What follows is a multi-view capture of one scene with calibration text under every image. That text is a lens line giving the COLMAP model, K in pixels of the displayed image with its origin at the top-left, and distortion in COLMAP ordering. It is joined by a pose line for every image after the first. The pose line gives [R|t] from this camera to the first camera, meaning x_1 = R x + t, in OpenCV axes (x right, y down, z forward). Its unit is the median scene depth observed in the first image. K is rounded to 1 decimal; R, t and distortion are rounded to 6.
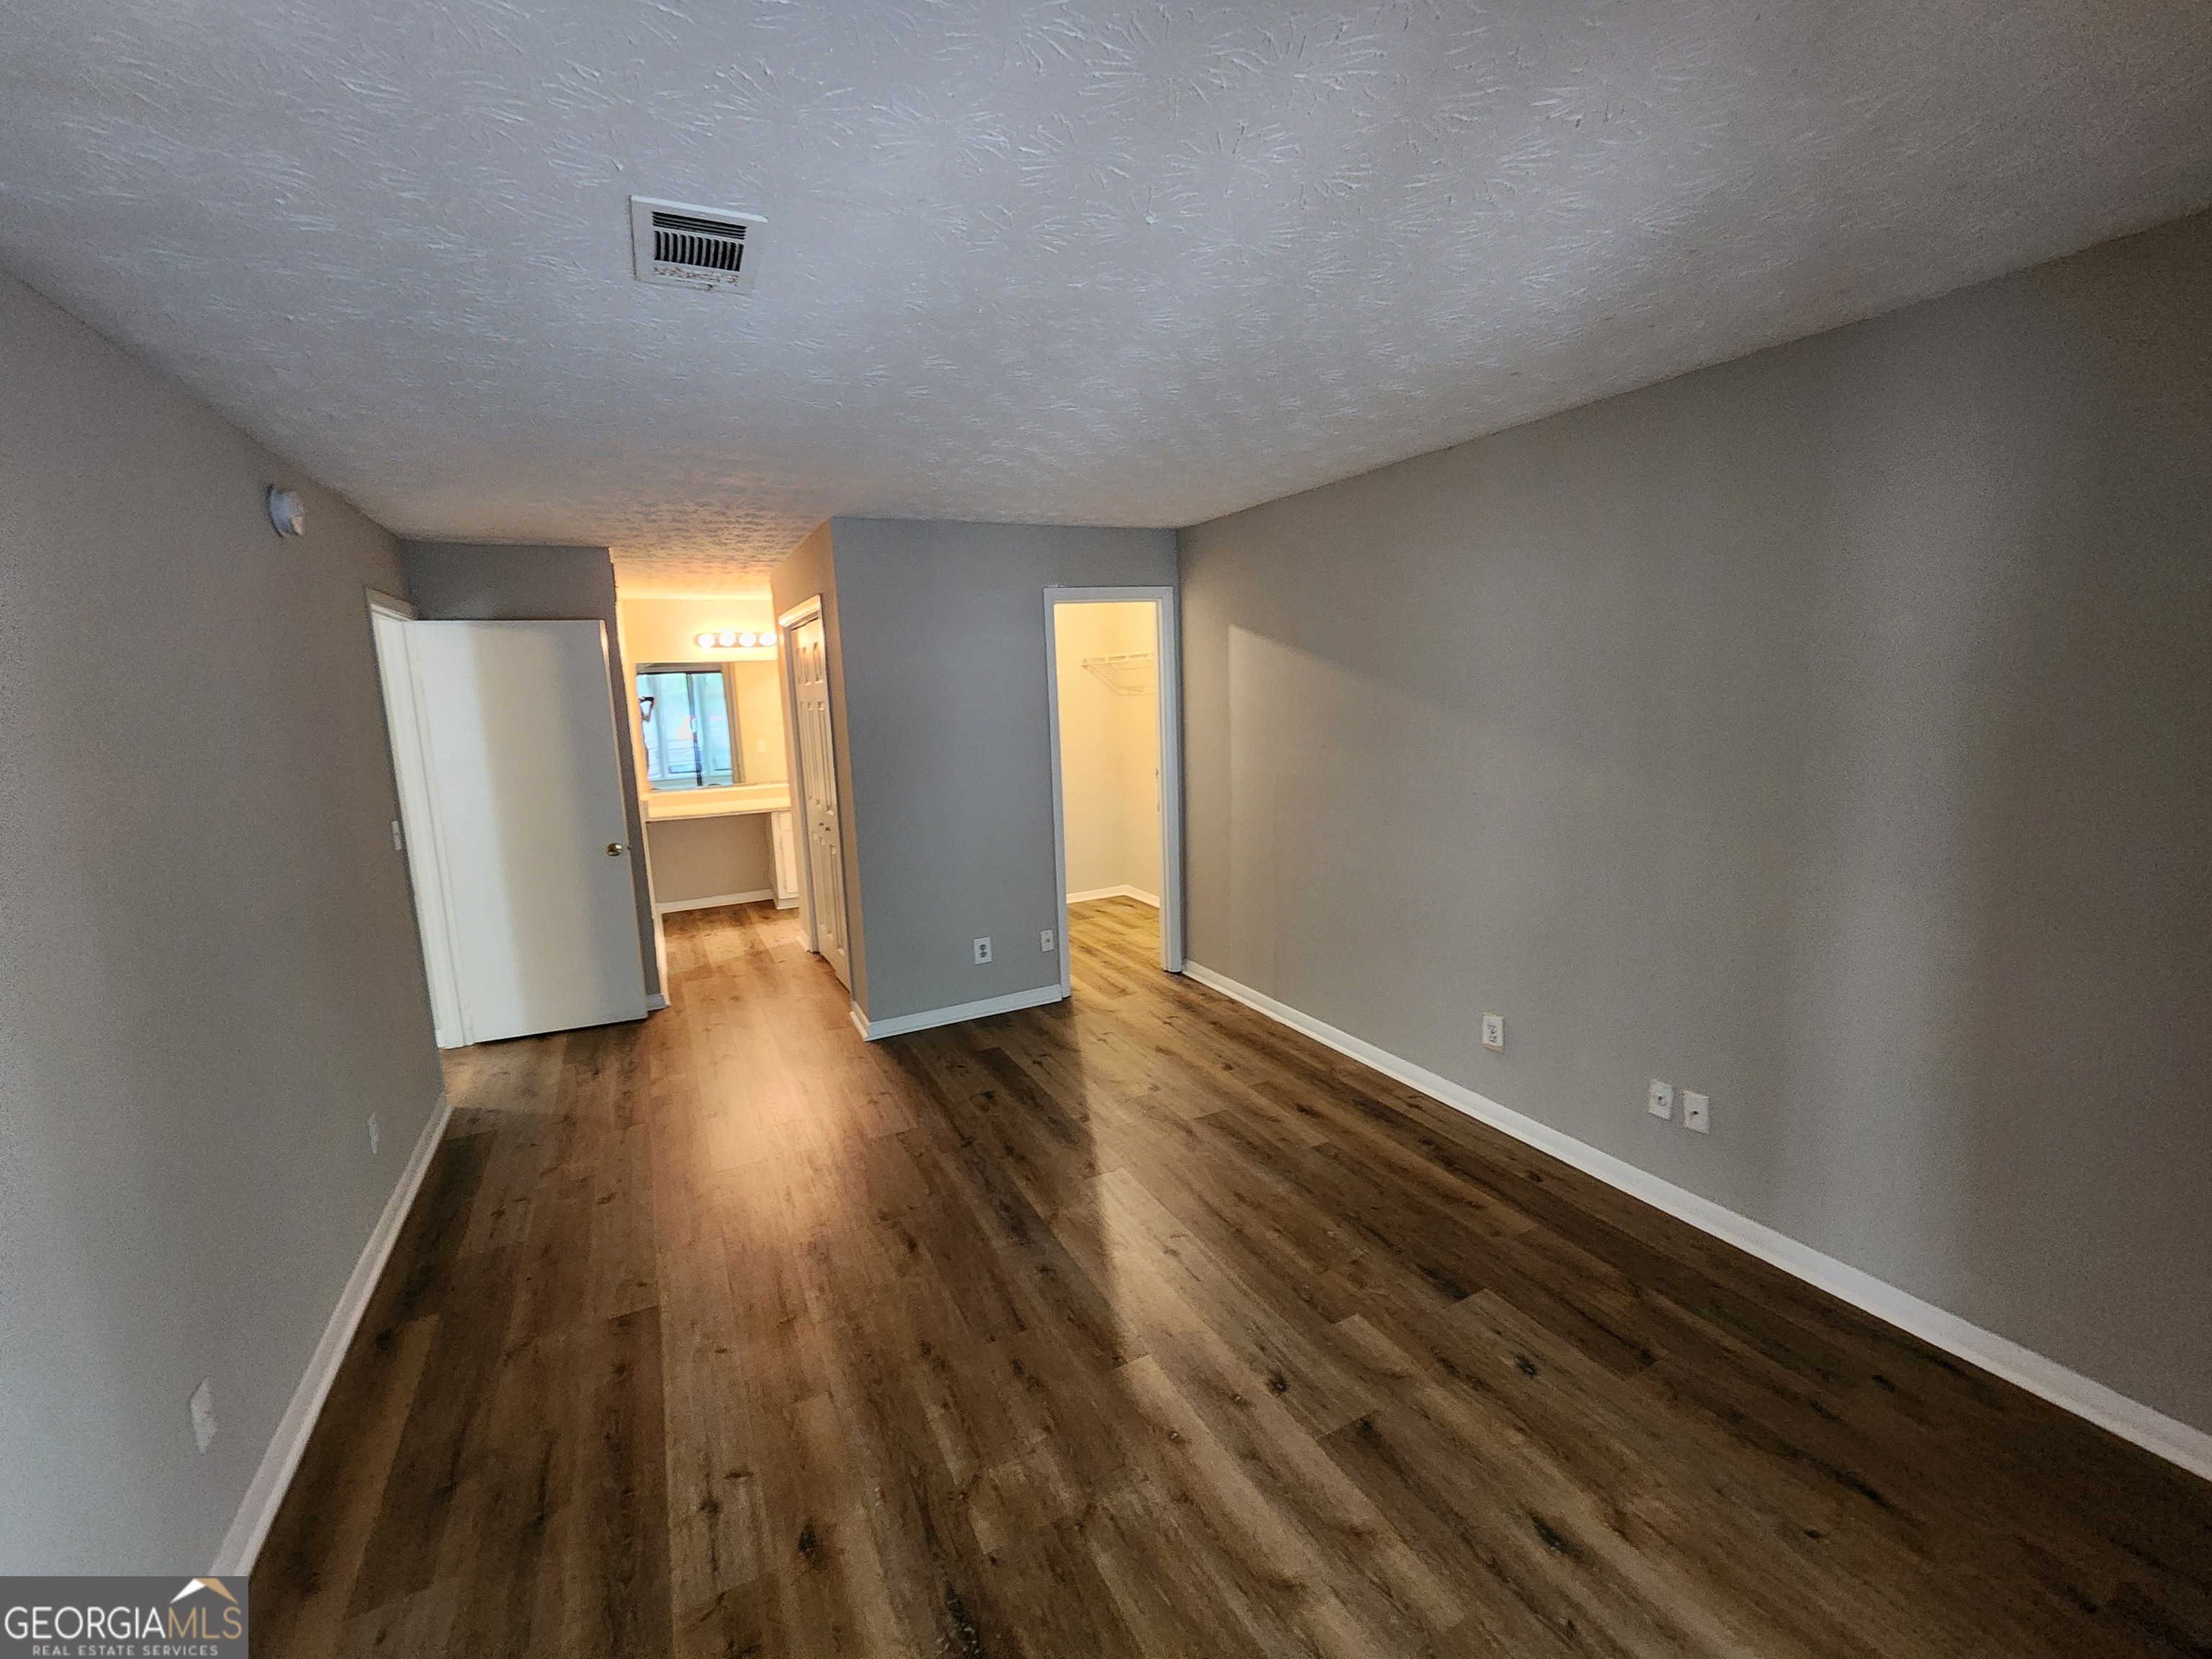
lens RADIAL K [[916.2, 0, 1107.5], [0, 916.2, 827.1], [0, 0, 1]] dist [0.001147, -0.000198]
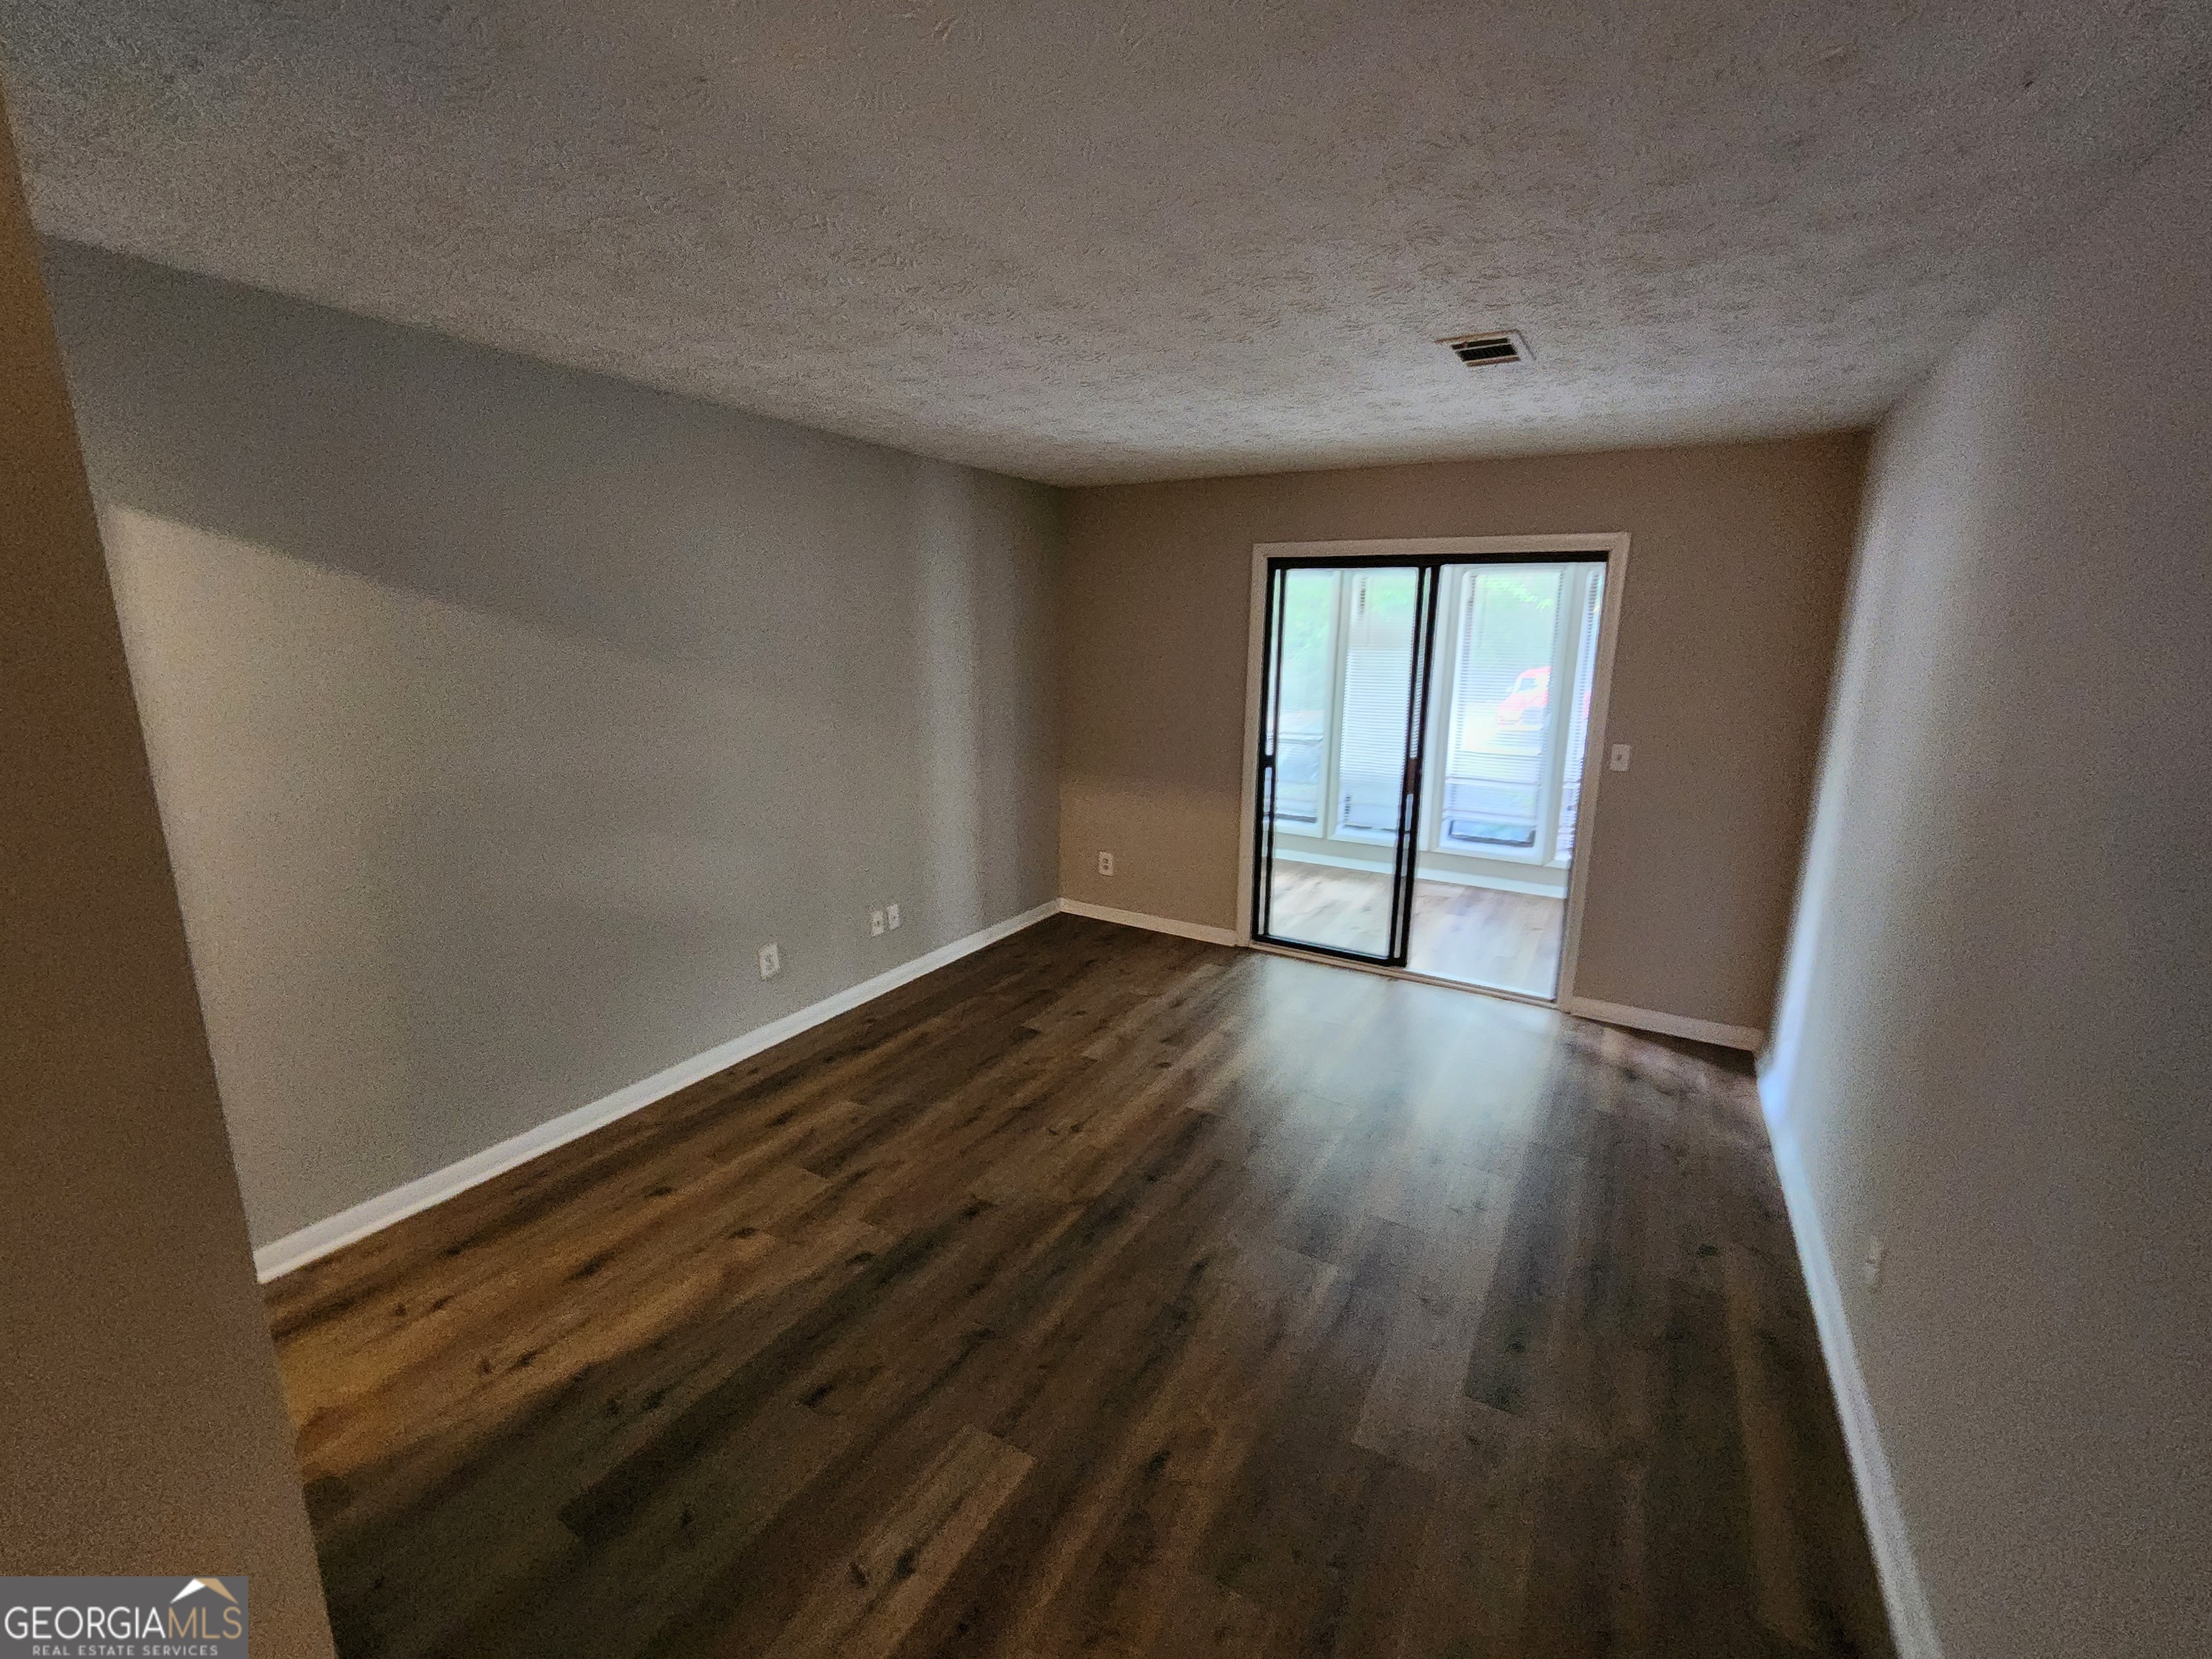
lens RADIAL K [[916.2, 0, 1108.2], [0, 916.2, 830.2], [0, 0, 1]] dist [0.001147, -0.000198]
pose [[-0.541591, -0.150791, 0.827007, -0.800701], [0.135983, 0.955109, 0.263202, -0.189419], [-0.829571, 0.255007, -0.496774, 1.342986]]
